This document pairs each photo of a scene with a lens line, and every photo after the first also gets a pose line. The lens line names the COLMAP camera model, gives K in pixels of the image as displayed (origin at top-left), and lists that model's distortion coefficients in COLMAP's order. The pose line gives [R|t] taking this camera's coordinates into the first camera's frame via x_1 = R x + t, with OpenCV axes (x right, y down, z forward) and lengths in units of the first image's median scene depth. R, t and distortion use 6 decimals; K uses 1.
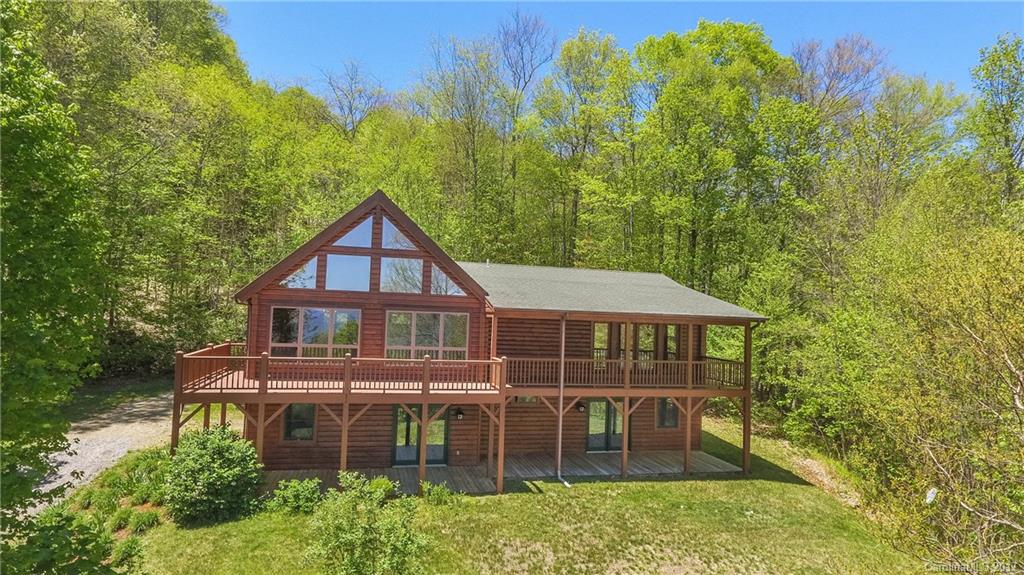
lens RADIAL K [[598.8, 0, 512.0], [0, 598.8, 287.5], [0, 0, 1]] dist [0.001353, -0.000391]
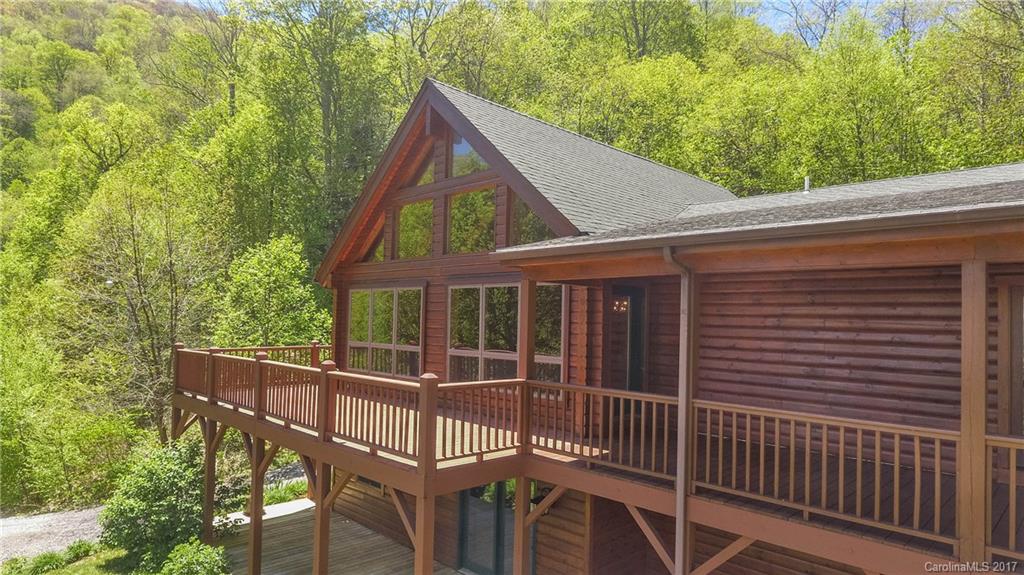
lens RADIAL K [[598.8, 0, 512.0], [0, 598.8, 287.5], [0, 0, 1]] dist [0.001353, -0.000391]
pose [[0.519401, -0.072735, -0.851430, 0.307805], [0.032898, 0.997334, -0.065131, 0.079310], [0.853897, 0.005819, 0.520409, 0.761804]]
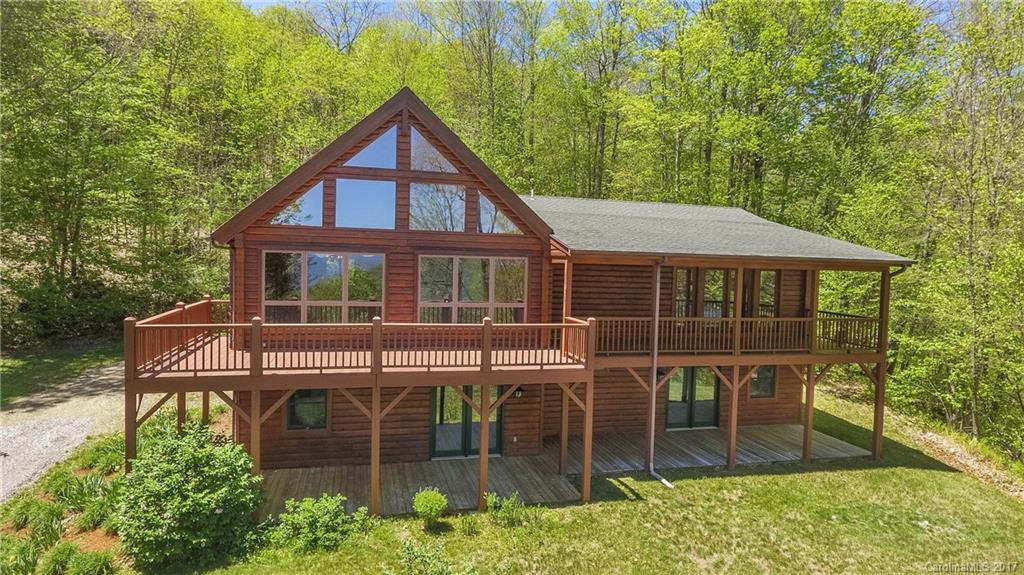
lens RADIAL K [[598.8, 0, 512.0], [0, 598.8, 287.5], [0, 0, 1]] dist [0.001353, -0.000391]
pose [[0.999868, -0.008567, 0.013782, -0.106284], [0.007257, 0.995691, 0.092454, 0.011010], [-0.014514, -0.092342, 0.995622, 0.259760]]
